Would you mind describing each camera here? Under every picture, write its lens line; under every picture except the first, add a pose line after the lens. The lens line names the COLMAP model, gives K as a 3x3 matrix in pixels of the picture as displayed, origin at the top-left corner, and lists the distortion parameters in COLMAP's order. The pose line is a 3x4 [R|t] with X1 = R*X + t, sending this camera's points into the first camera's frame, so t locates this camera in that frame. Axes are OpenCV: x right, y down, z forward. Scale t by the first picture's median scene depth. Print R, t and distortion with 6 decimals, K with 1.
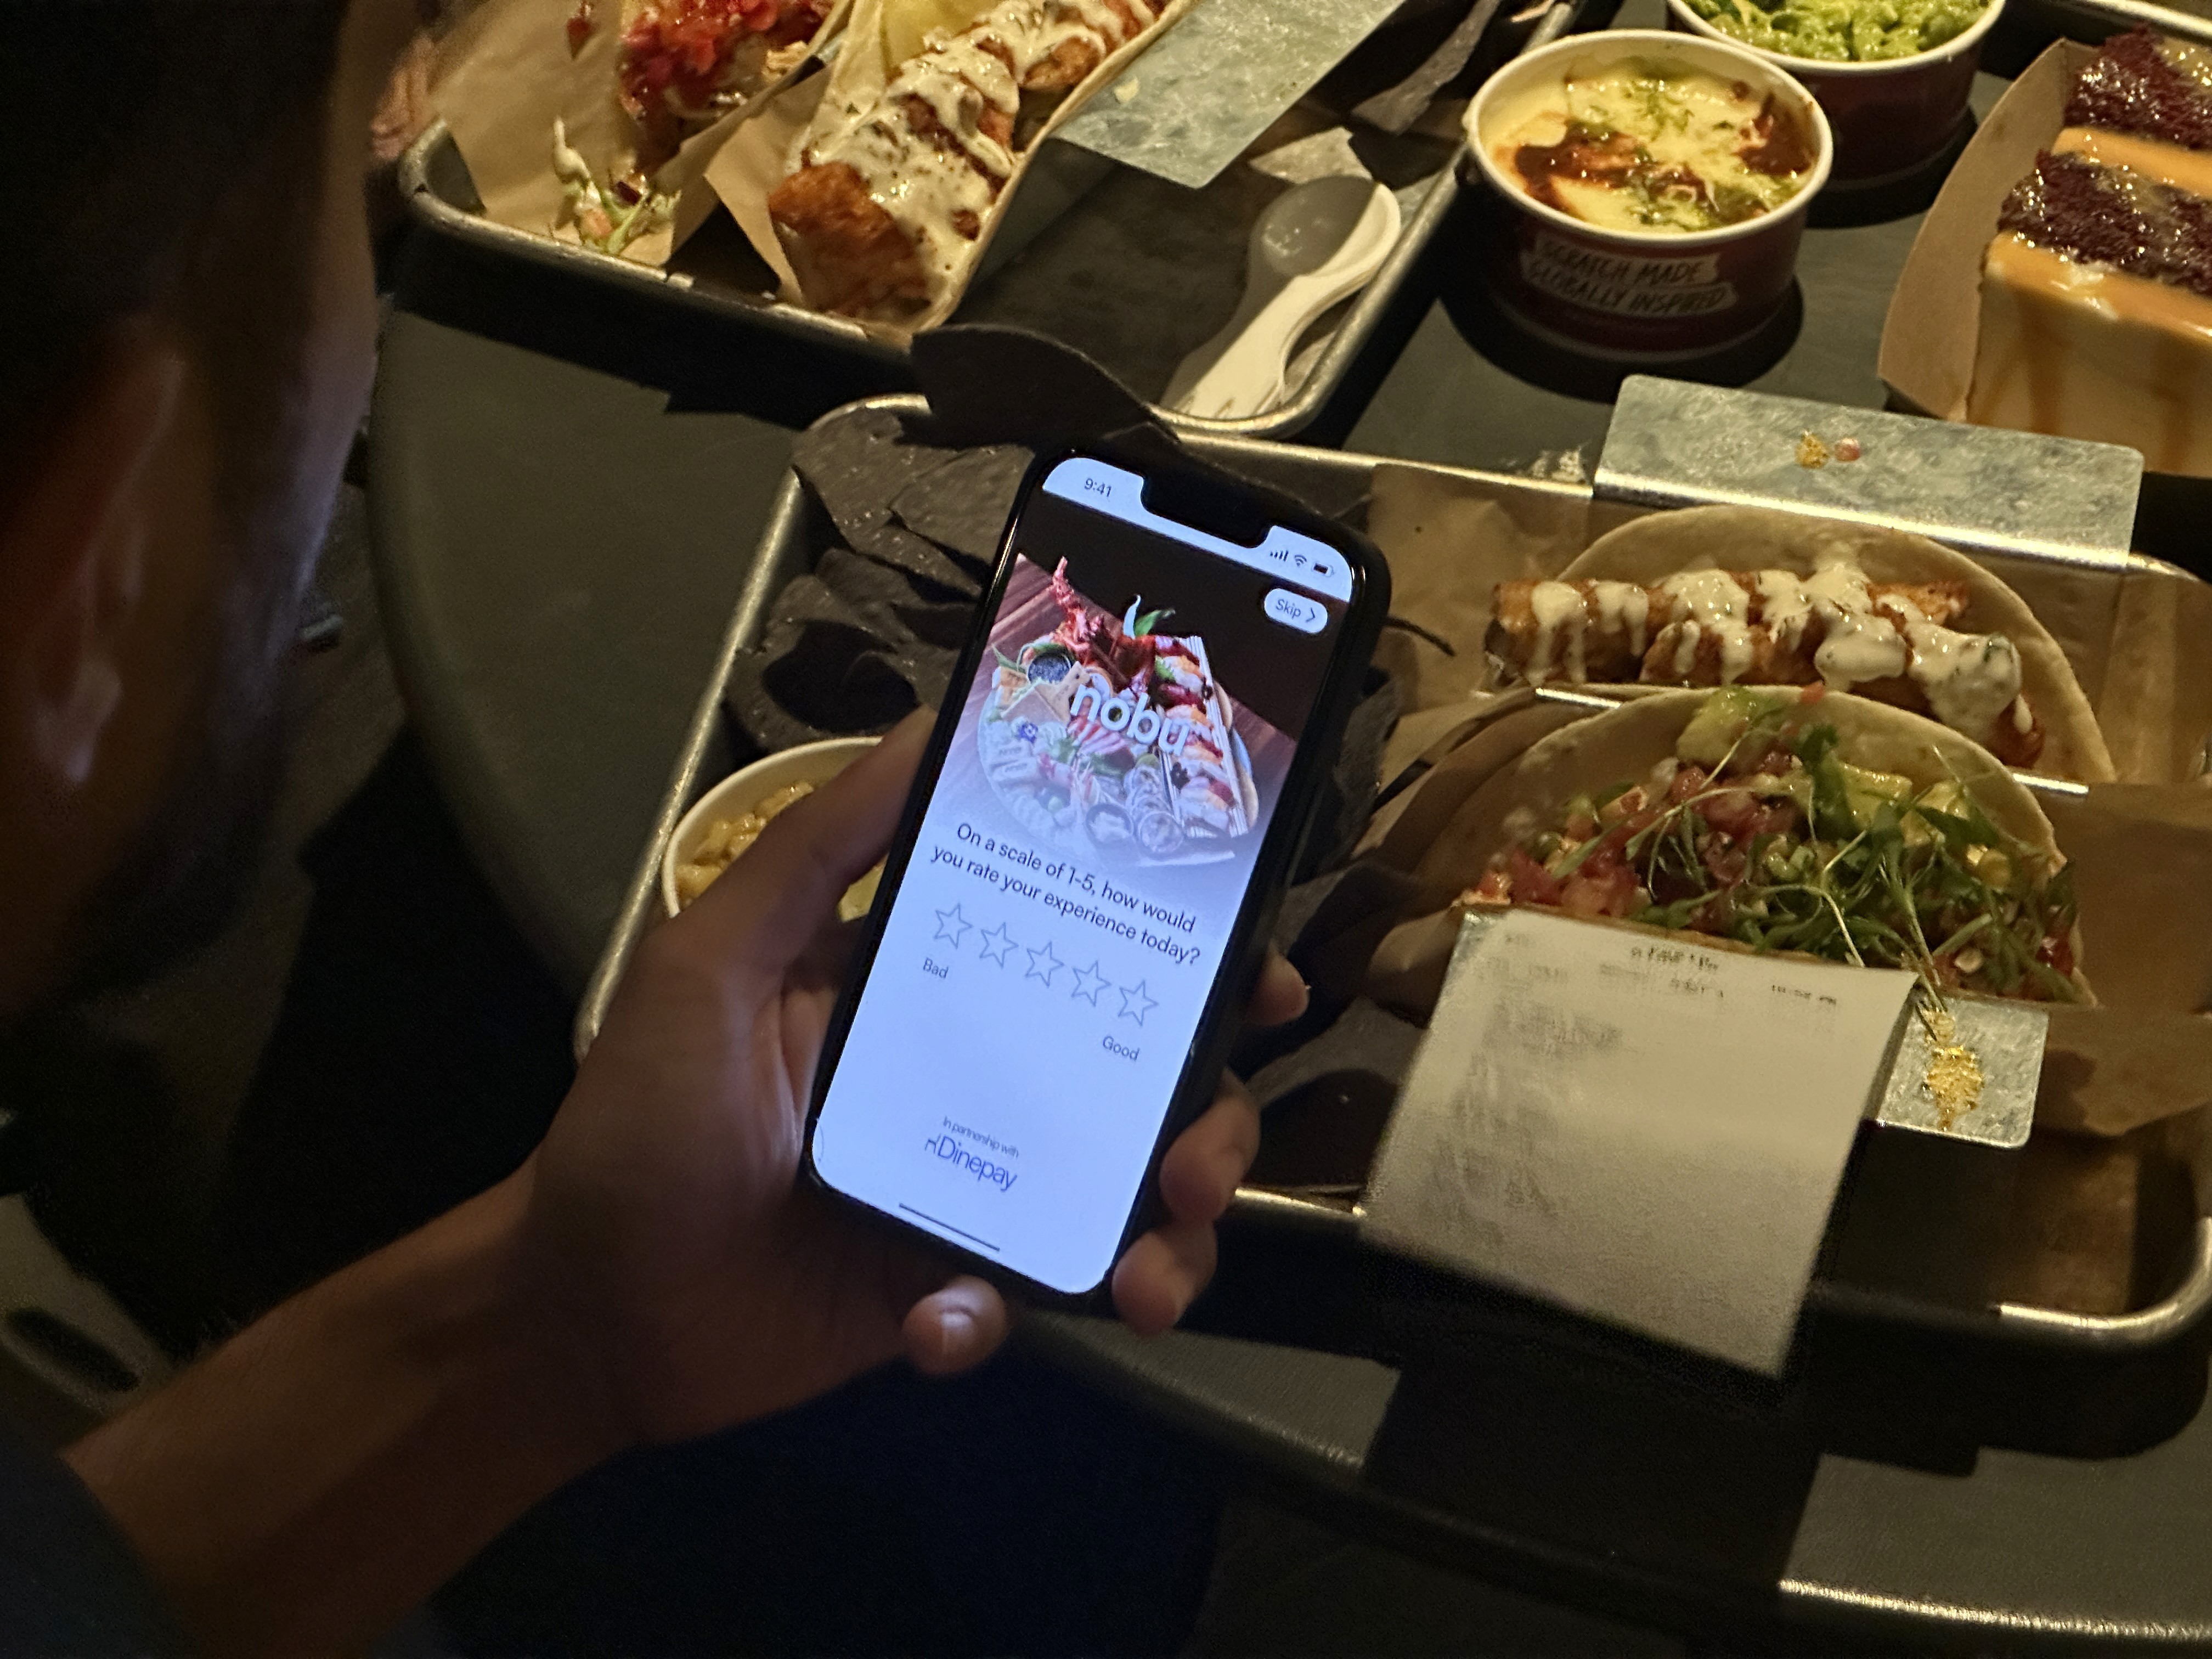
lens RADIAL K [[4981.4, 0, 1106.0], [0, 4981.4, 829.5], [0, 0, 1]] dist [-0.253541, 3.888172]
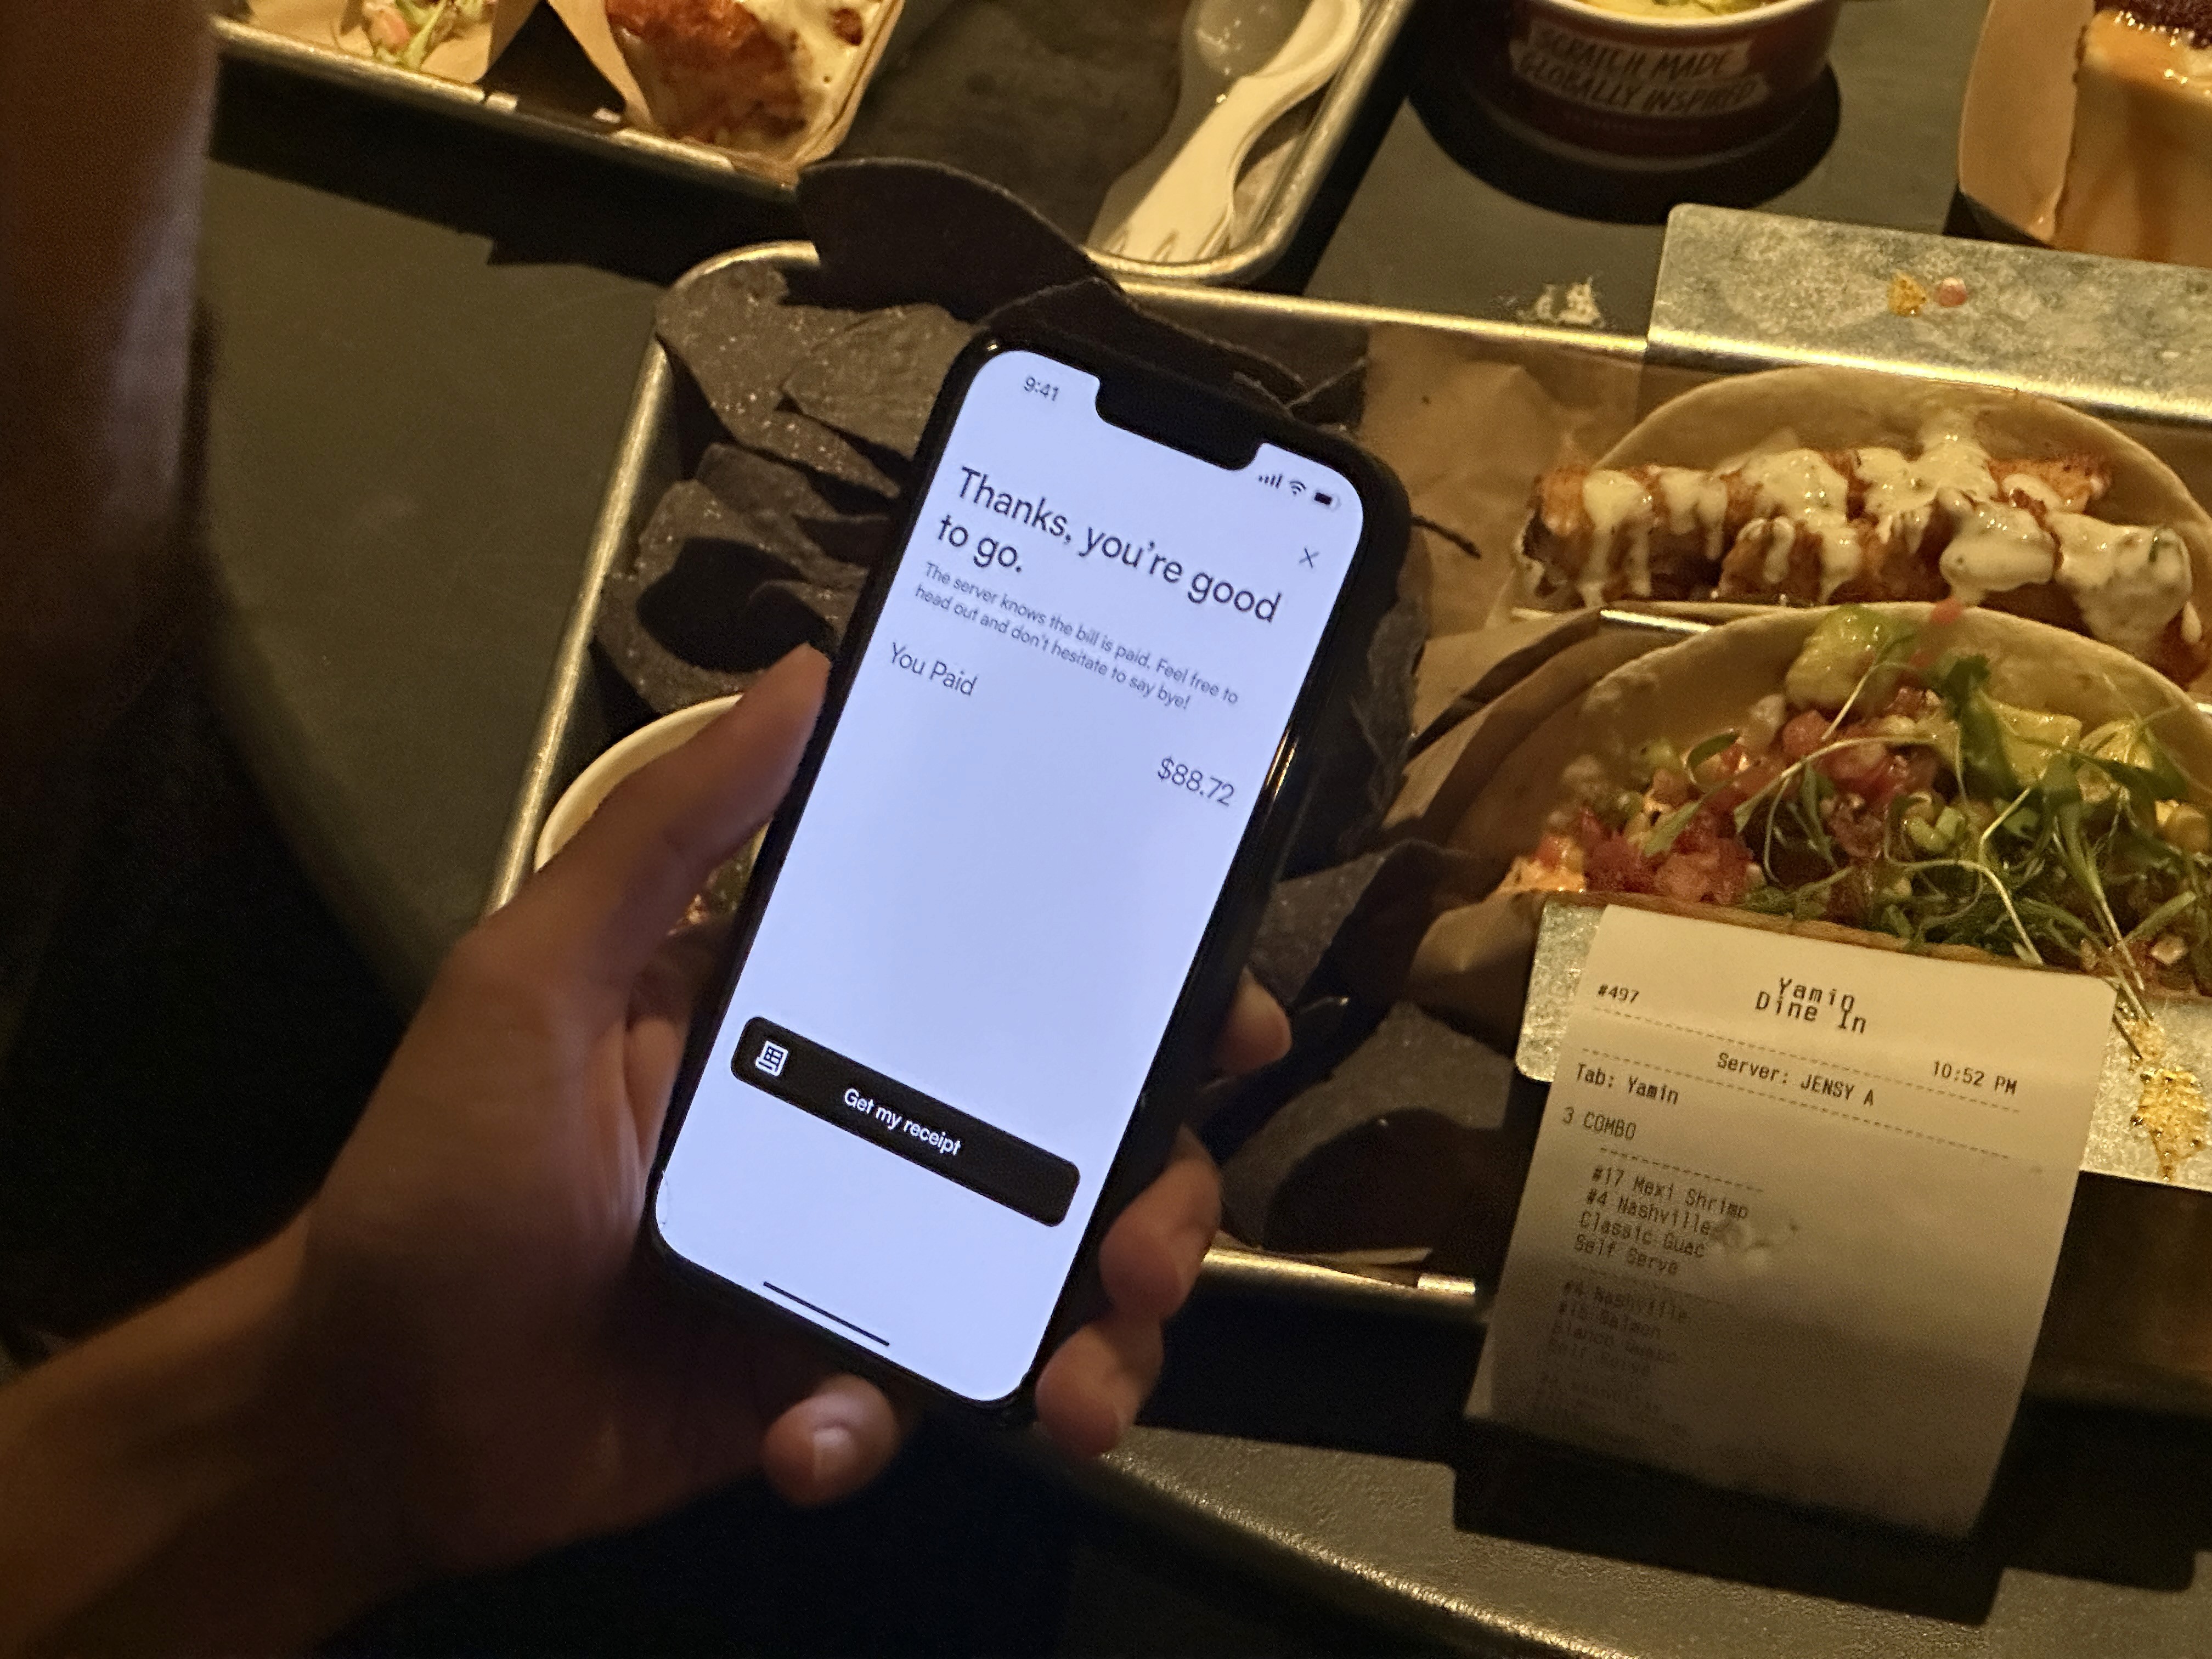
lens RADIAL K [[4933.0, 0, 1106.0], [0, 4933.0, 829.5], [0, 0, 1]] dist [0.038271, 0.252434]
pose [[0.997968, -0.031317, 0.055482, -0.038393], [0.027607, 0.997410, 0.066419, -0.046069], [-0.057418, -0.064752, 0.996248, 0.186903]]
